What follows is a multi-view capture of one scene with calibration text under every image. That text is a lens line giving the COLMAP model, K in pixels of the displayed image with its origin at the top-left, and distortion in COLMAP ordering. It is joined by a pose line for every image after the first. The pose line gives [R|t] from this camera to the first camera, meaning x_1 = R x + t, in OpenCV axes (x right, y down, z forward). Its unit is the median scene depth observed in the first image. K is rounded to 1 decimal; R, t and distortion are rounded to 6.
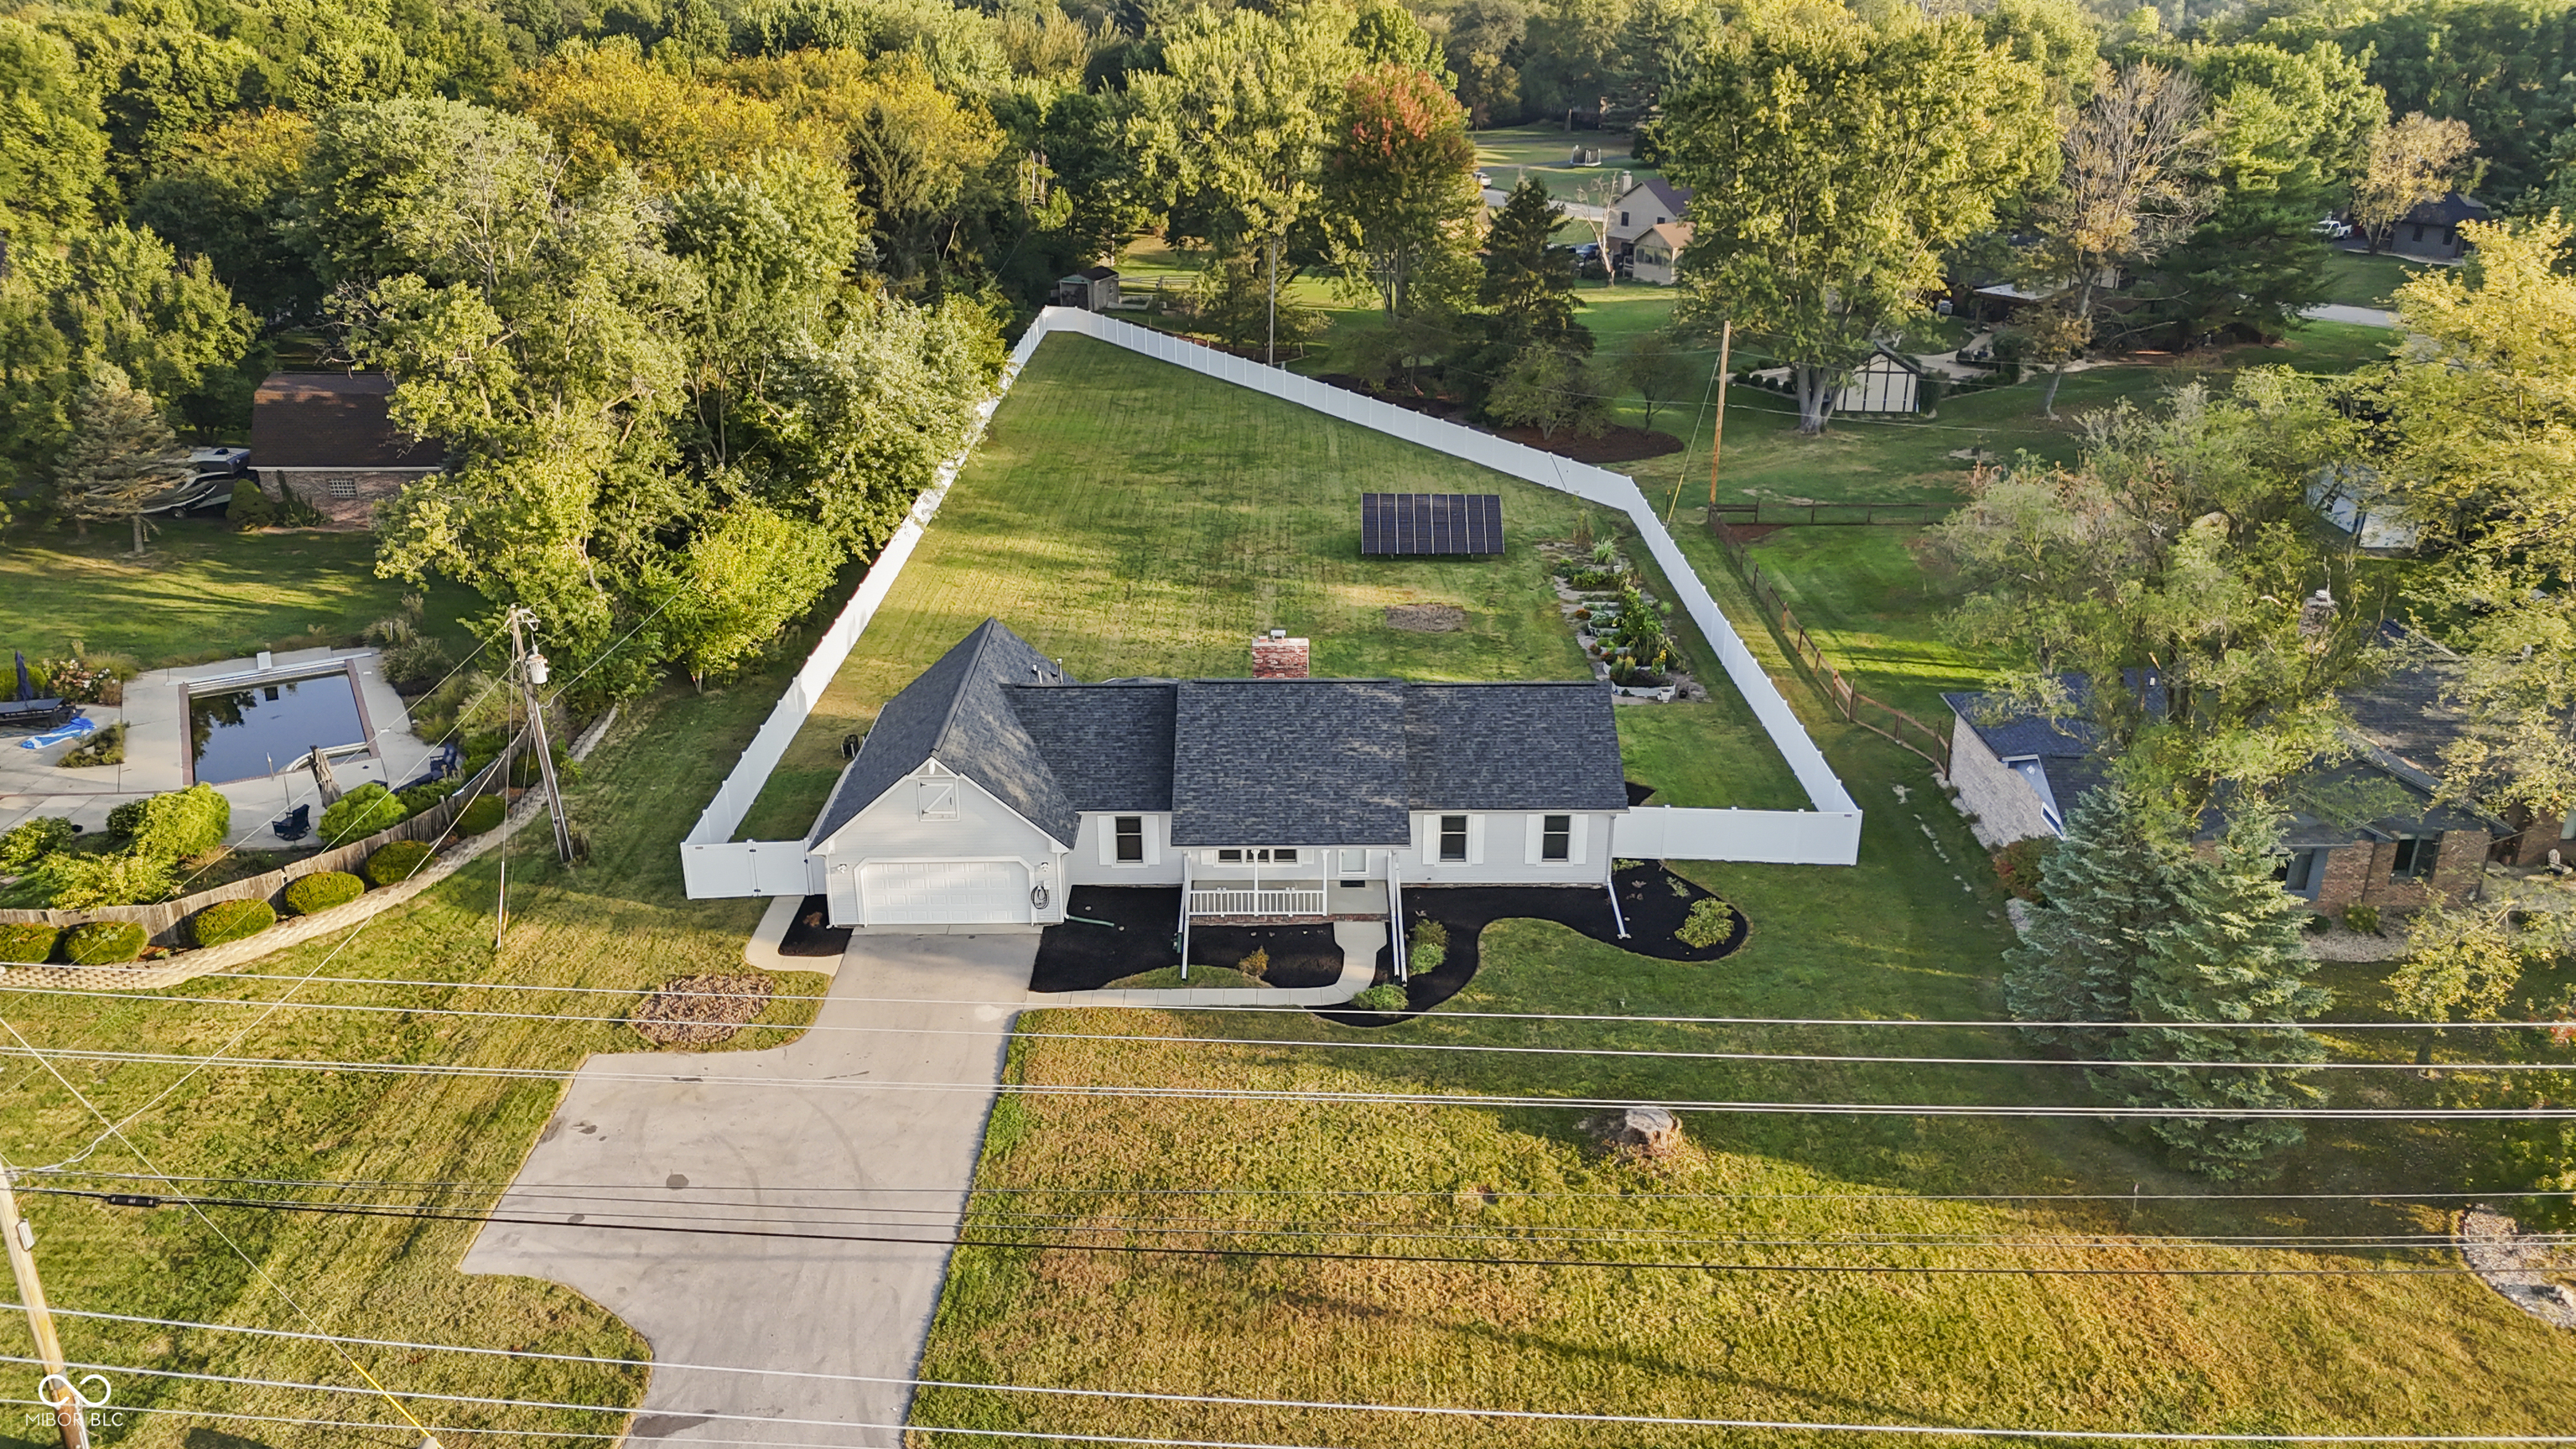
lens RADIAL K [[1902.2, 0, 1284.6], [0, 1902.2, 745.8], [0, 0, 1]] dist [0.118474, -0.143841]
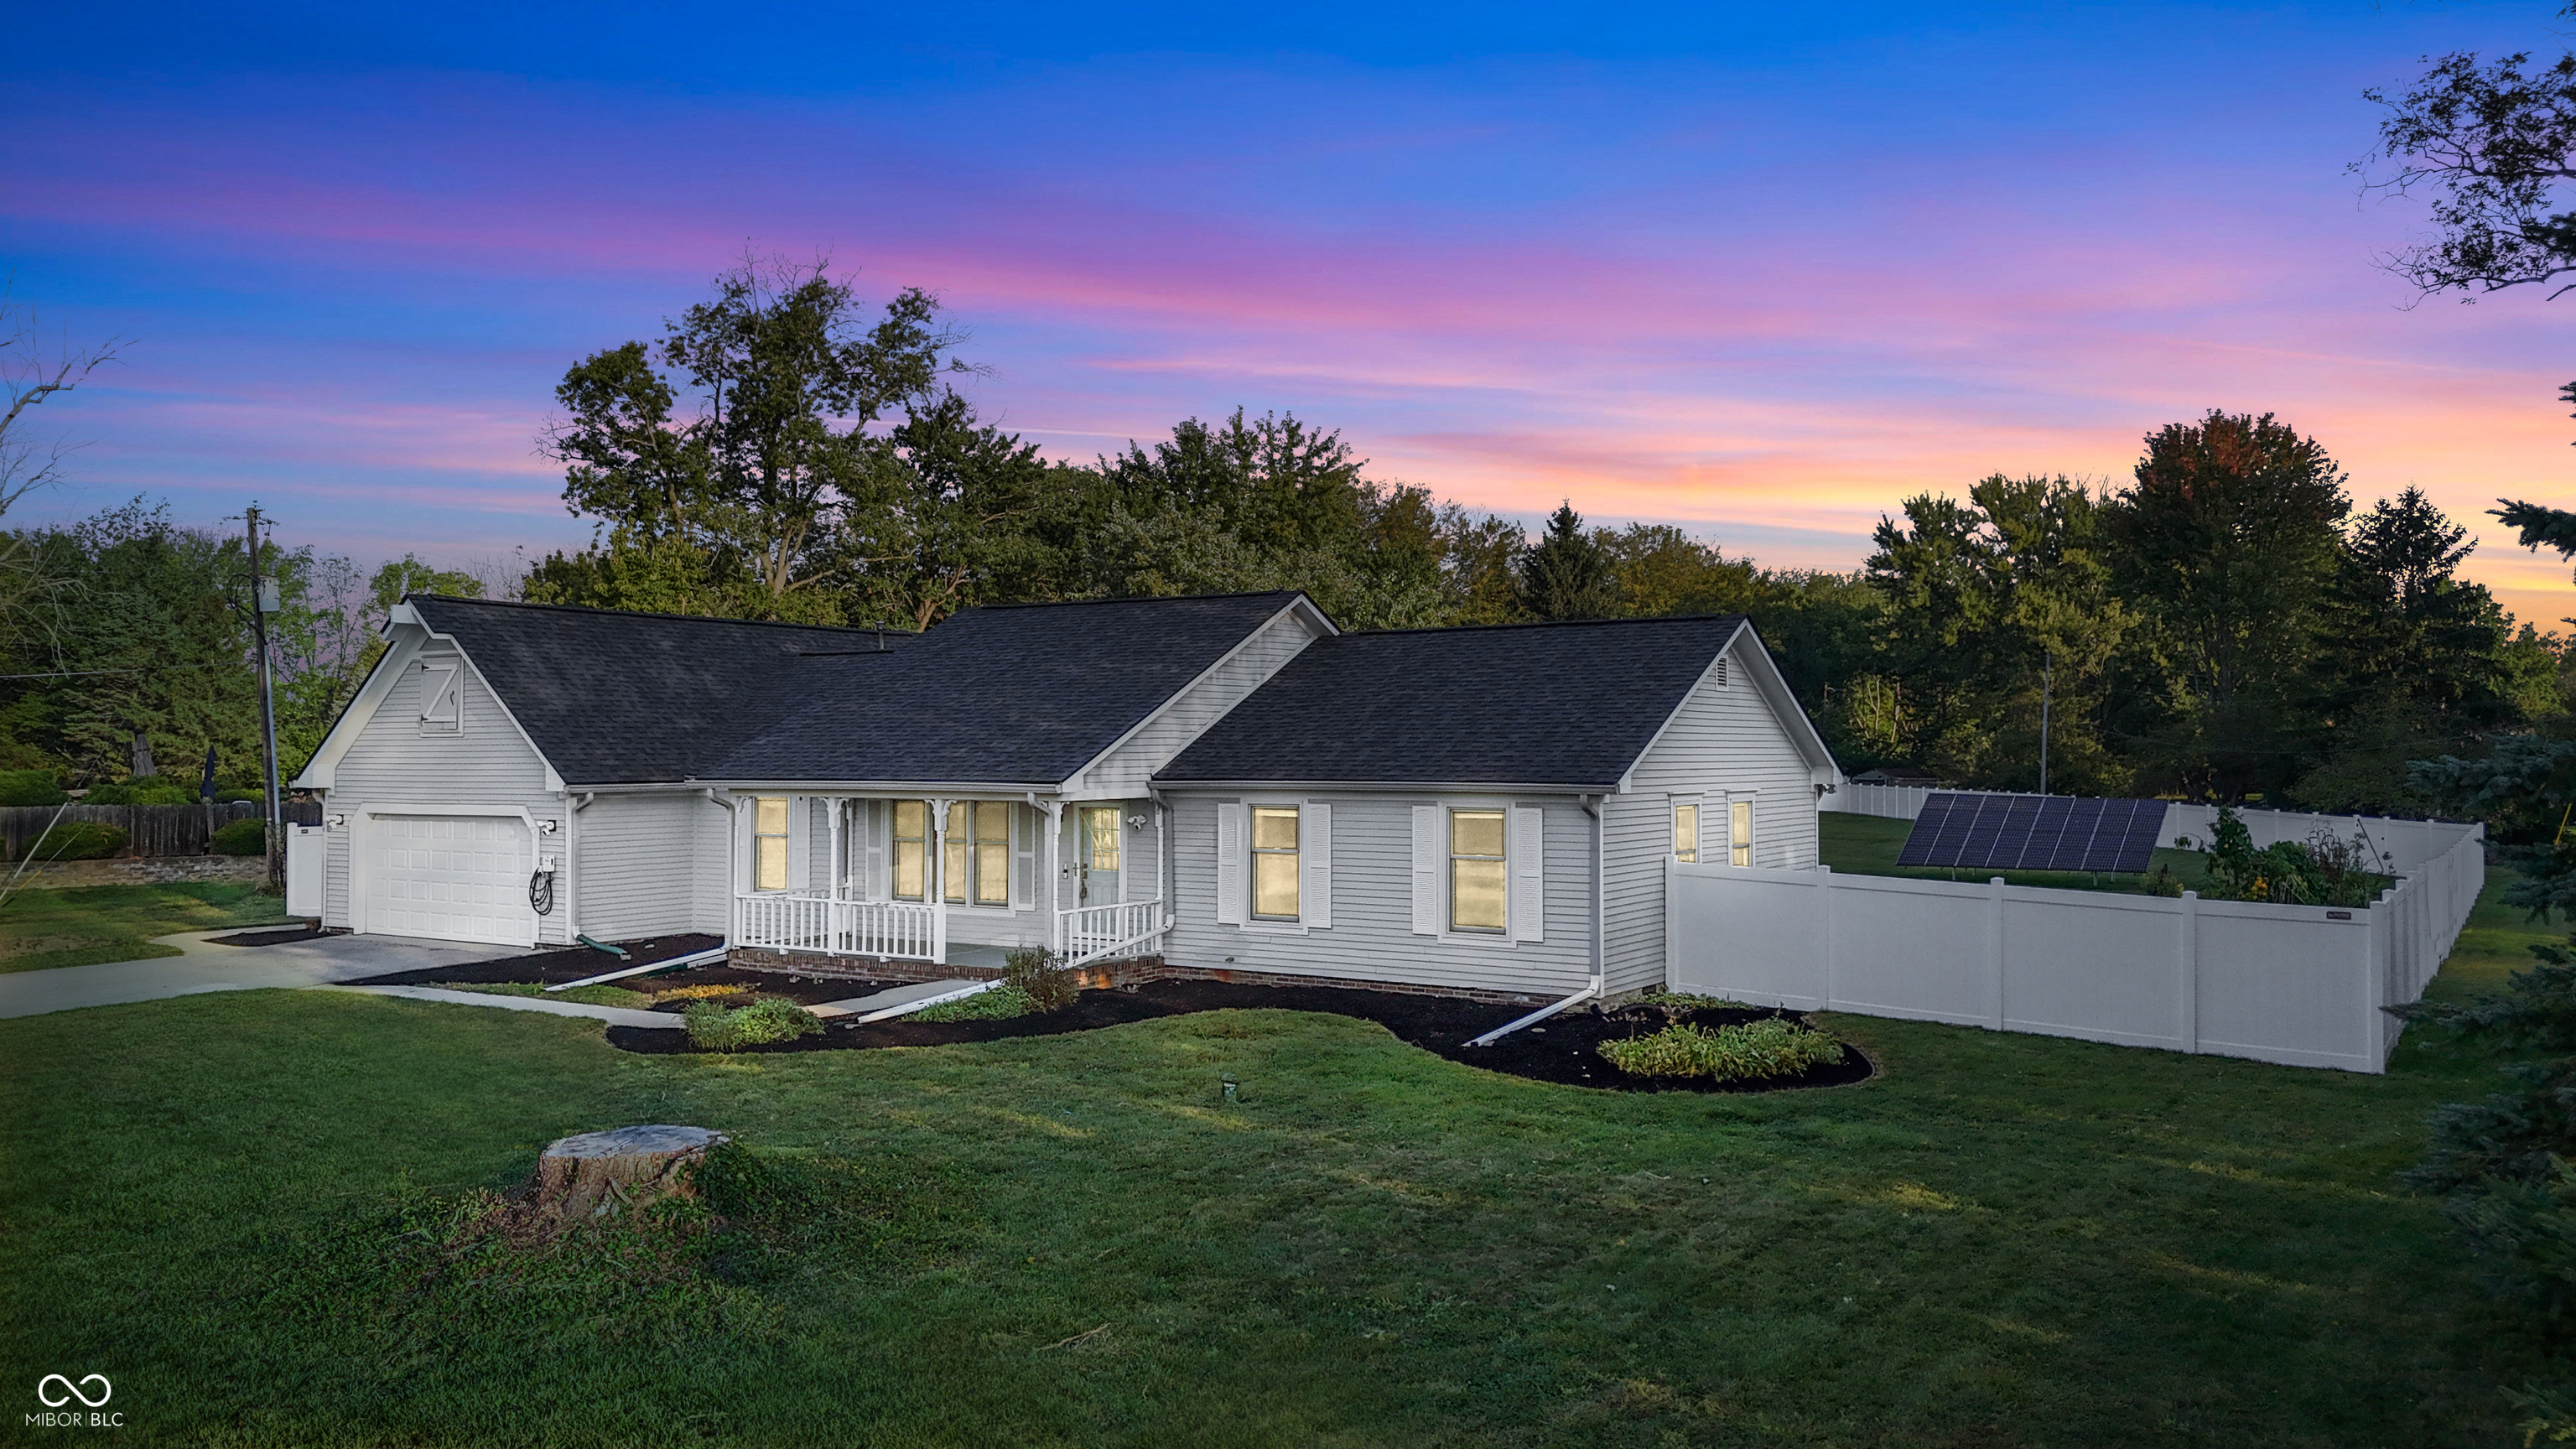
lens RADIAL K [[1902.2, 0, 1284.6], [0, 1902.2, 745.8], [0, 0, 1]] dist [0.118474, -0.143841]
pose [[0.838722, 0.005660, -0.544531, 0.205332], [-0.217360, 0.920317, -0.325225, 0.103870], [0.499300, 0.391133, 0.773120, 0.390050]]
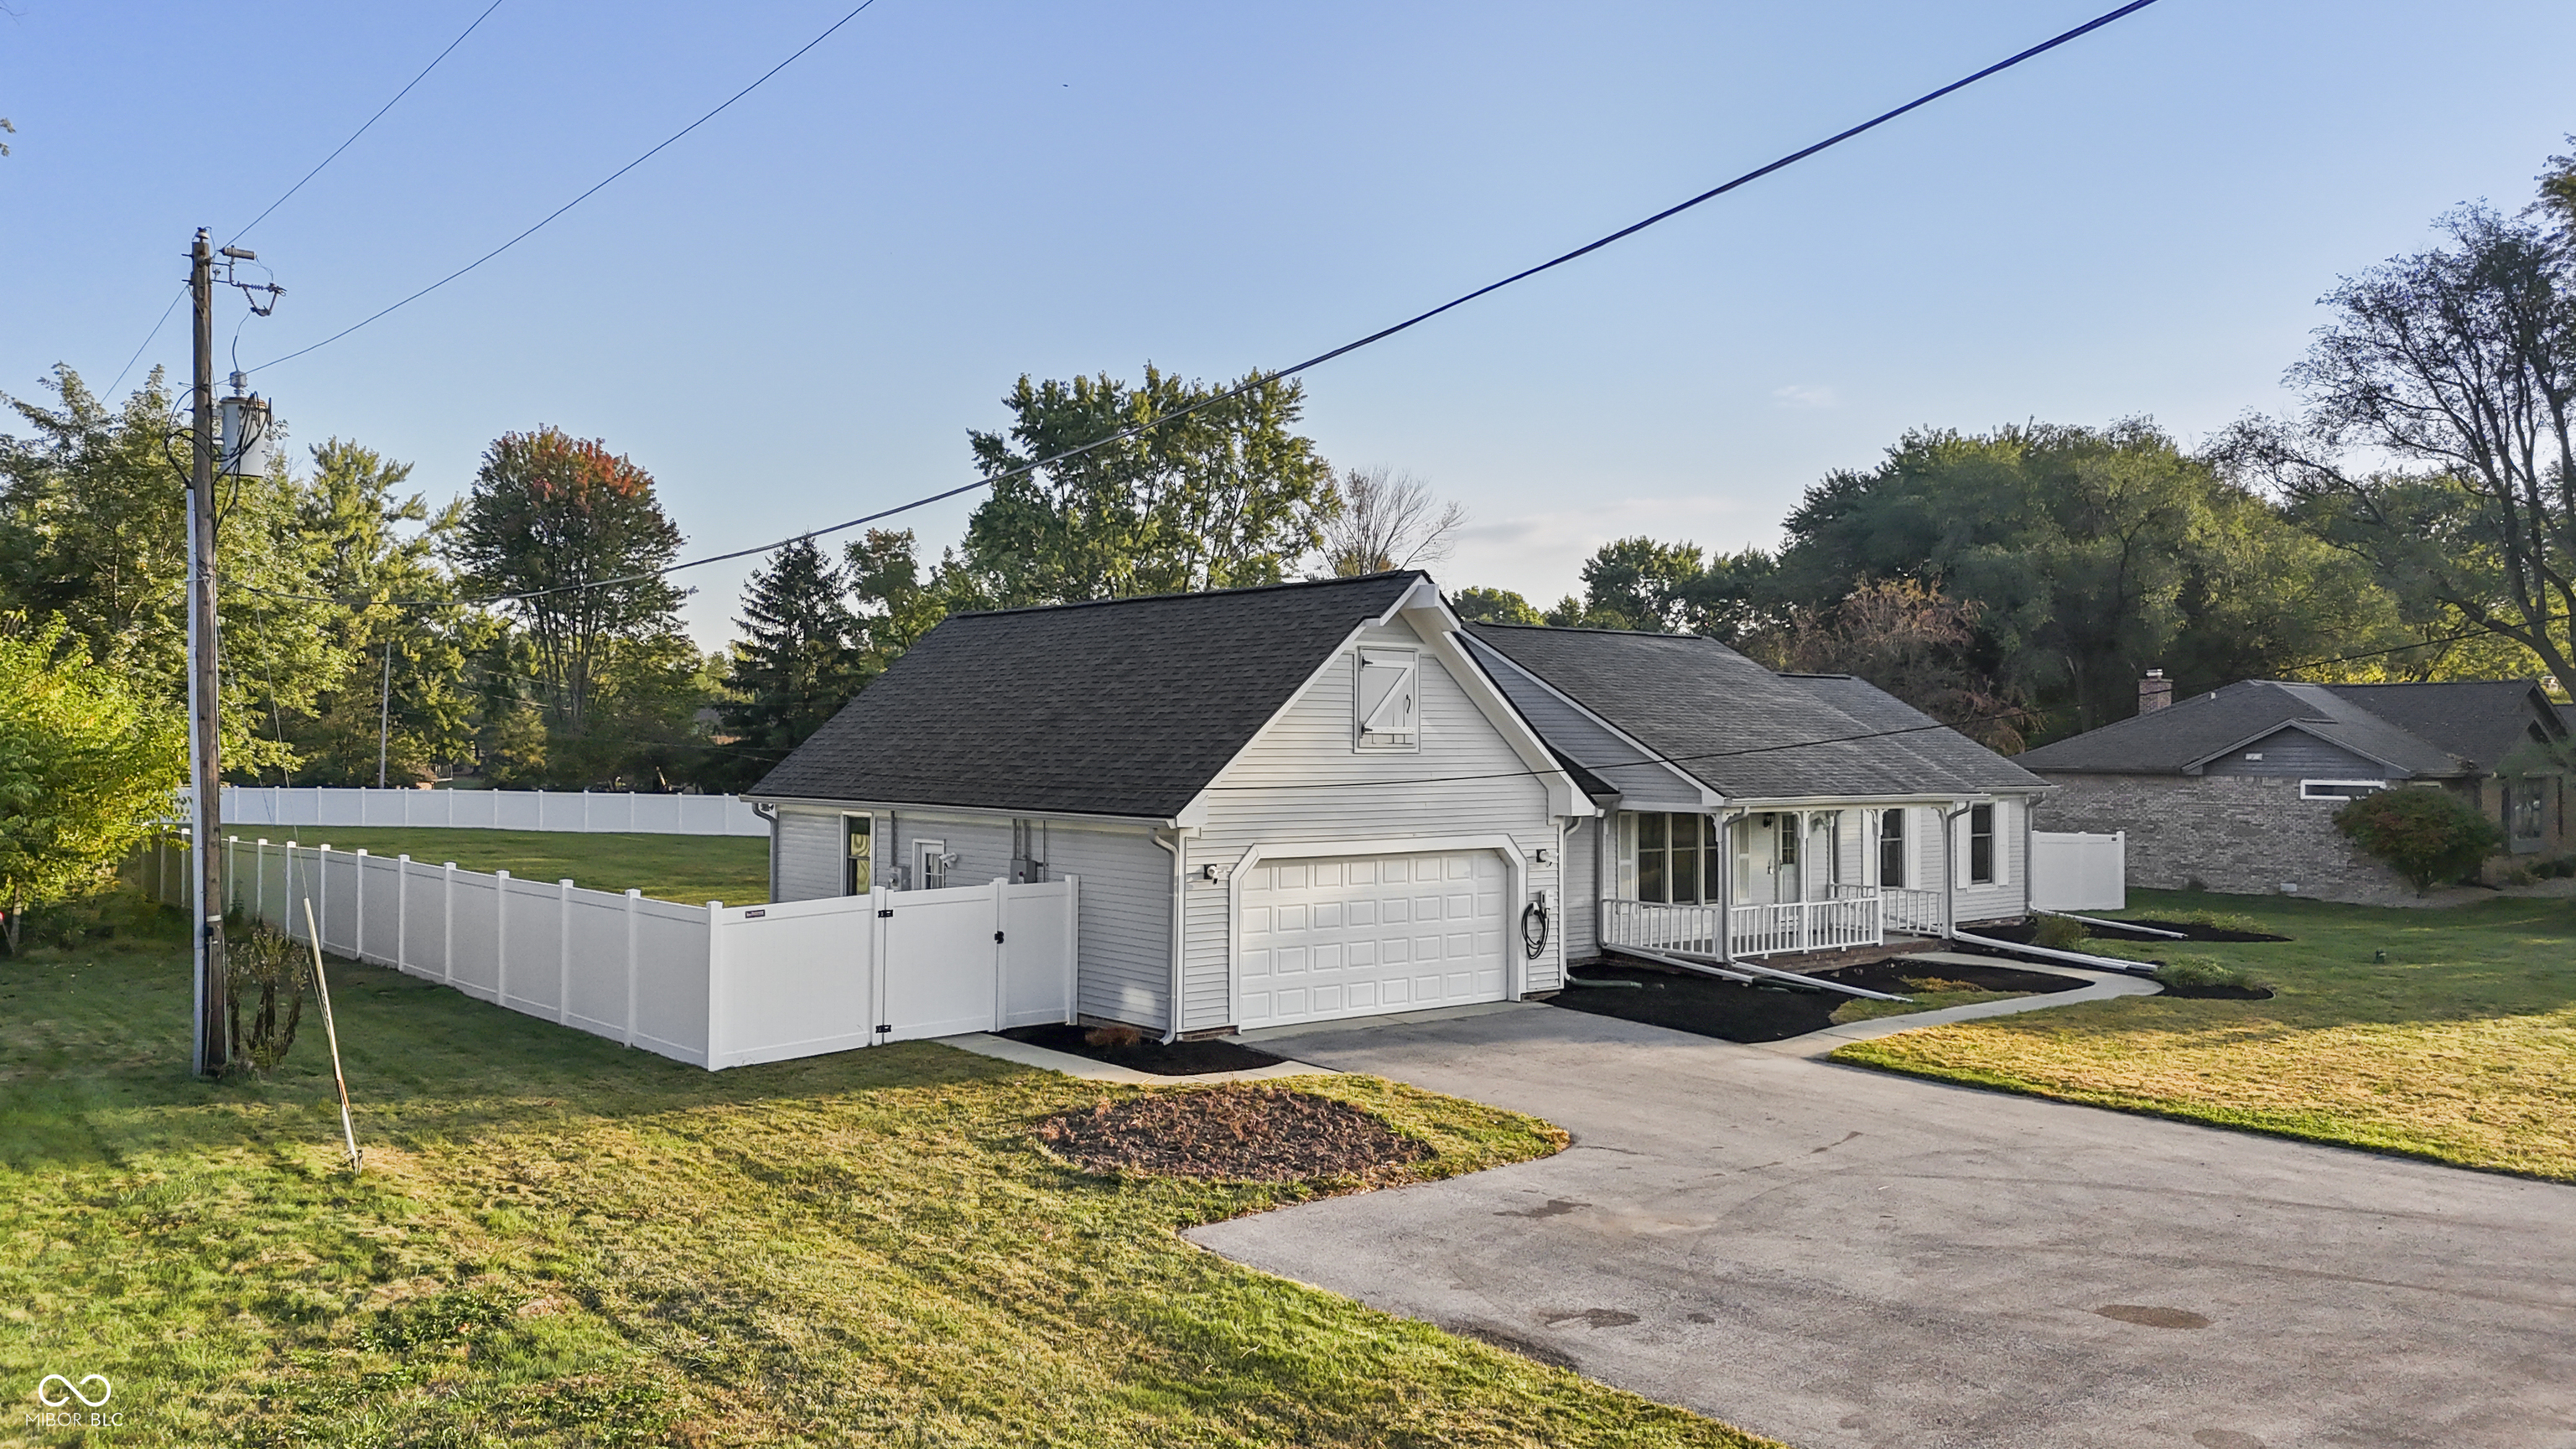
lens RADIAL K [[1942.2, 0, 1288.0], [0, 1942.2, 724.5], [0, 0, 1]] dist [0.002012, -0.000080]
pose [[0.771037, 0.016282, 0.636582, -0.282356], [0.238435, 0.919569, -0.312316, 0.099738], [-0.590466, 0.392590, 0.705140, 0.398607]]
